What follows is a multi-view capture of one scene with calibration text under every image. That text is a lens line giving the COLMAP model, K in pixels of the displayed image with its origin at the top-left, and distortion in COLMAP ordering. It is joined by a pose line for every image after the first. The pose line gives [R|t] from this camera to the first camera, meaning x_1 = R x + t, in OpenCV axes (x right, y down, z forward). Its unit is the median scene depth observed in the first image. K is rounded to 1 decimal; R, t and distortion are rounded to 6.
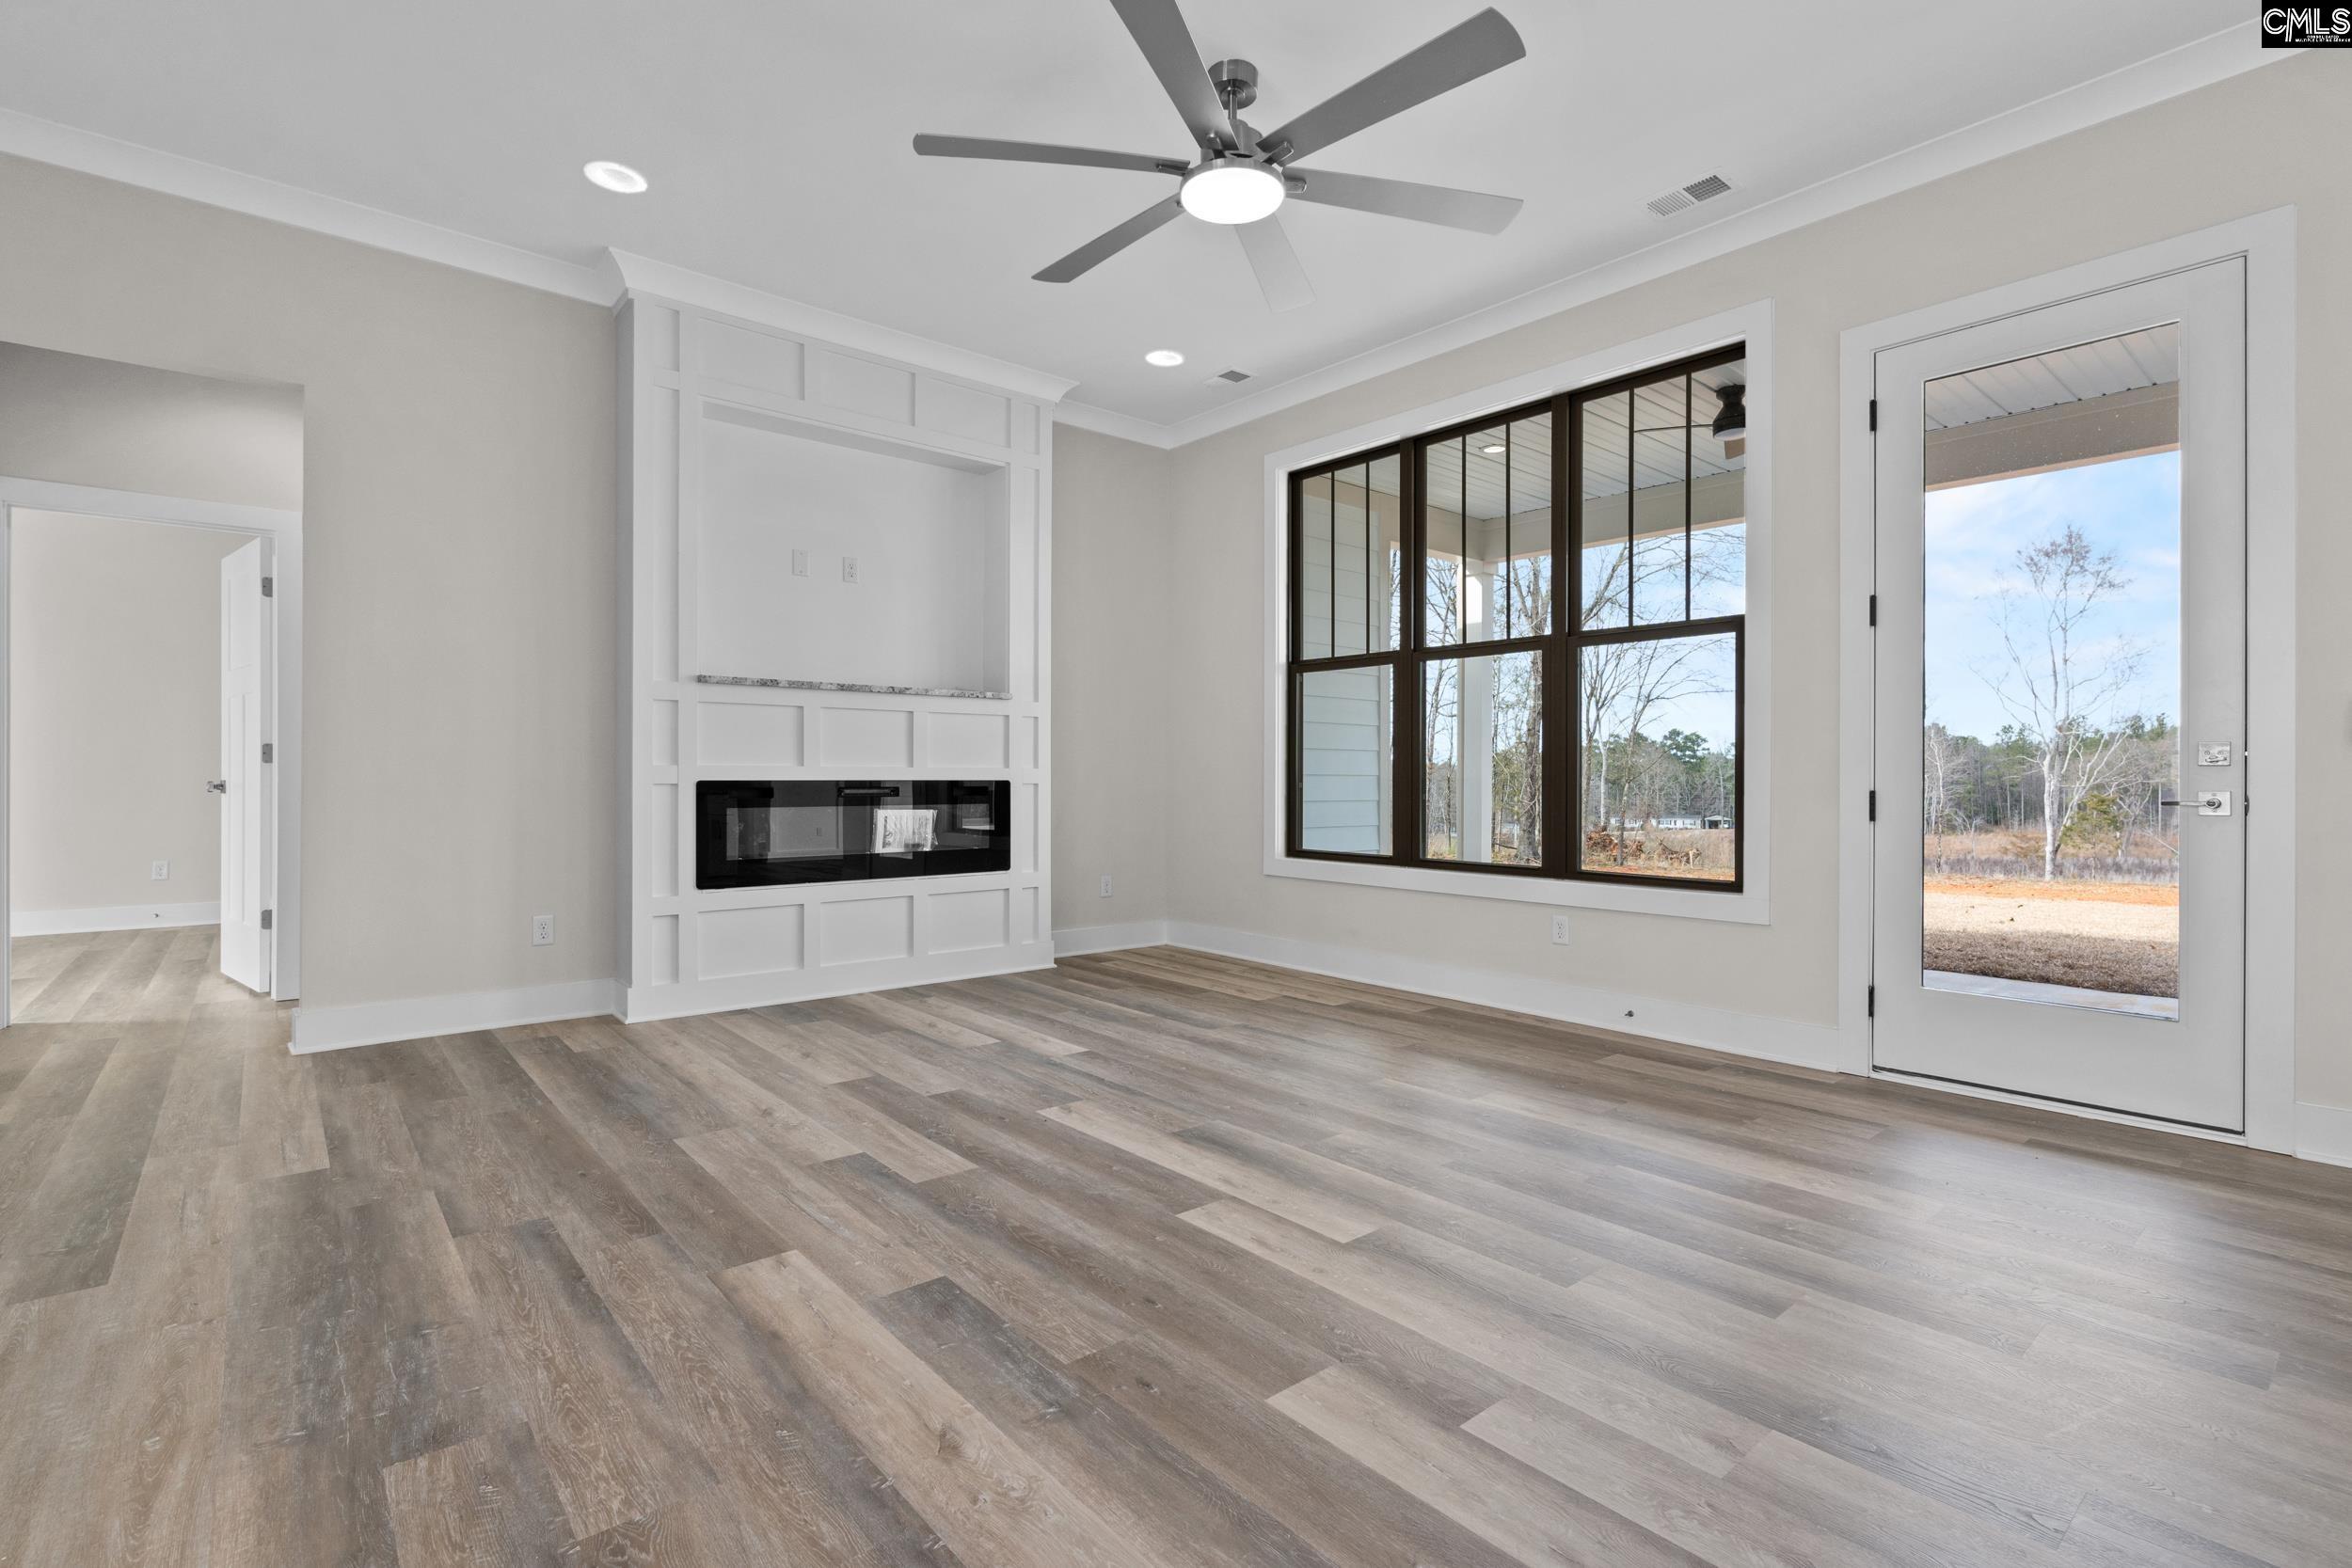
lens RADIAL K [[1087.3, 0, 1185.0], [0, 1087.3, 780.4], [0, 0, 1]] dist [-0.002791, -0.001446]
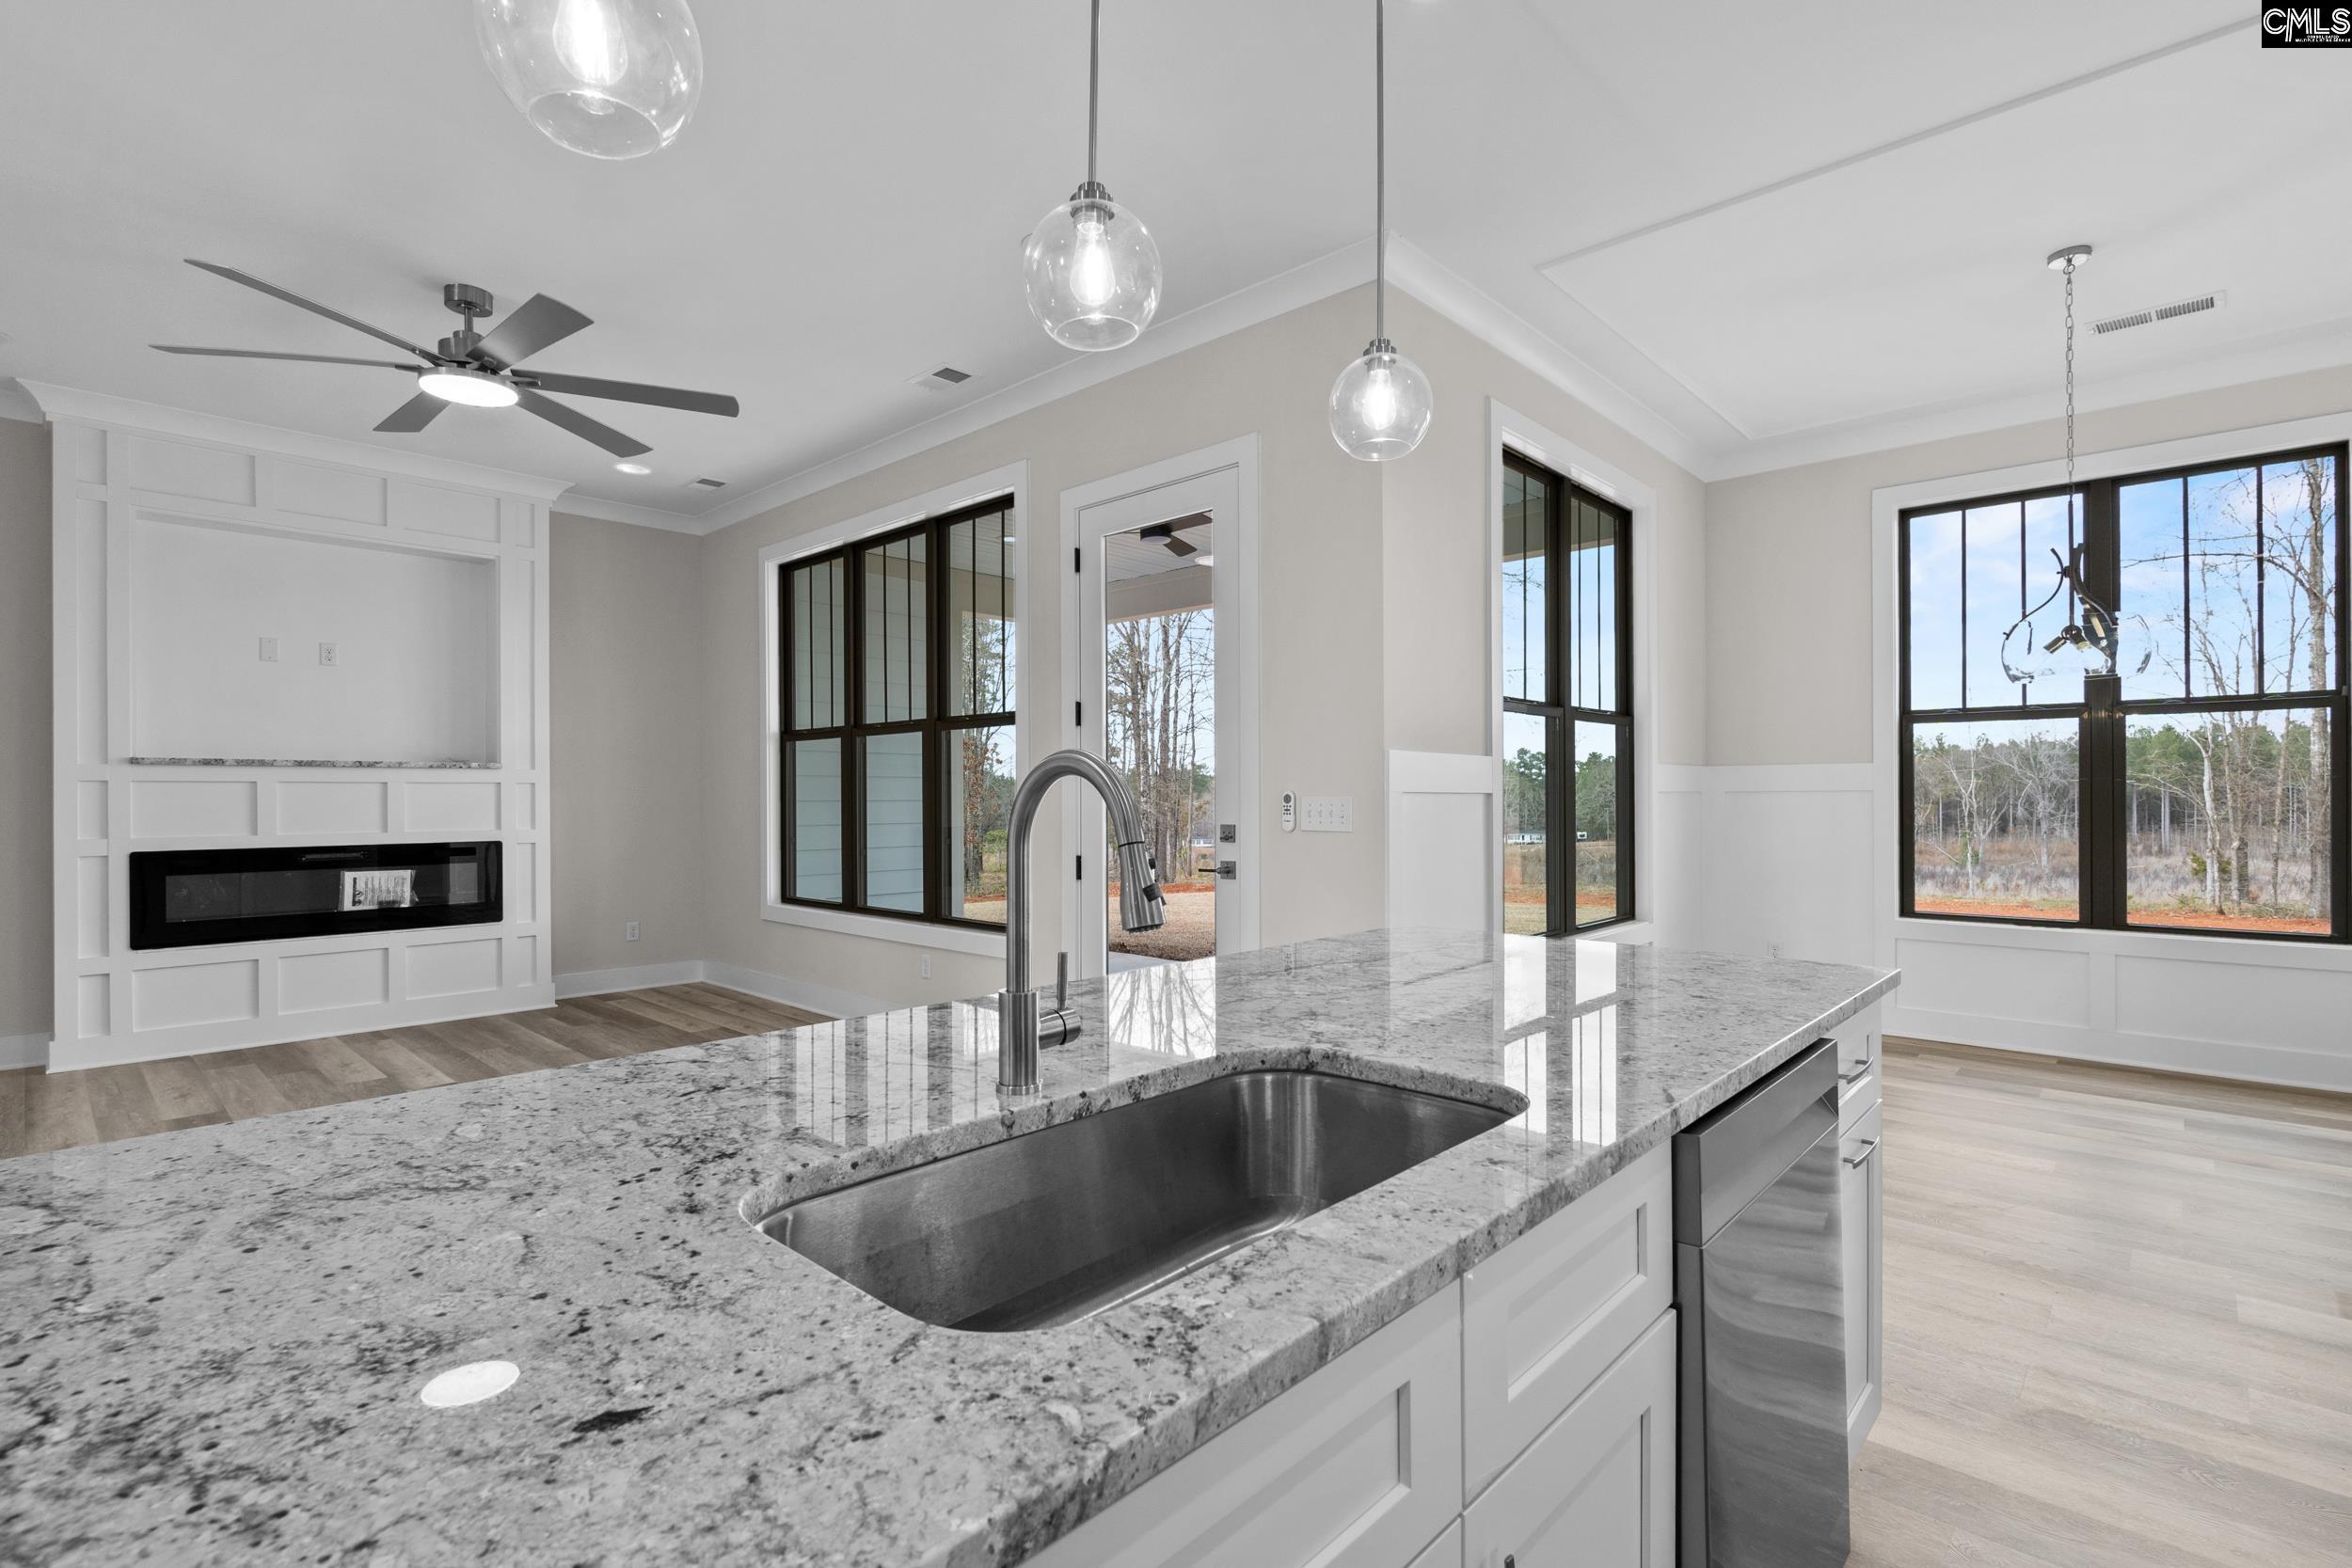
lens RADIAL K [[1087.3, 0, 1210.7], [0, 1087.3, 796.4], [0, 0, 1]] dist [-0.002791, -0.001446]
pose [[0.992659, -0.008432, 0.120656, 0.445668], [0.008508, 0.999964, -0.000108, -0.041114], [-0.120651, 0.001134, 0.992694, -0.201438]]
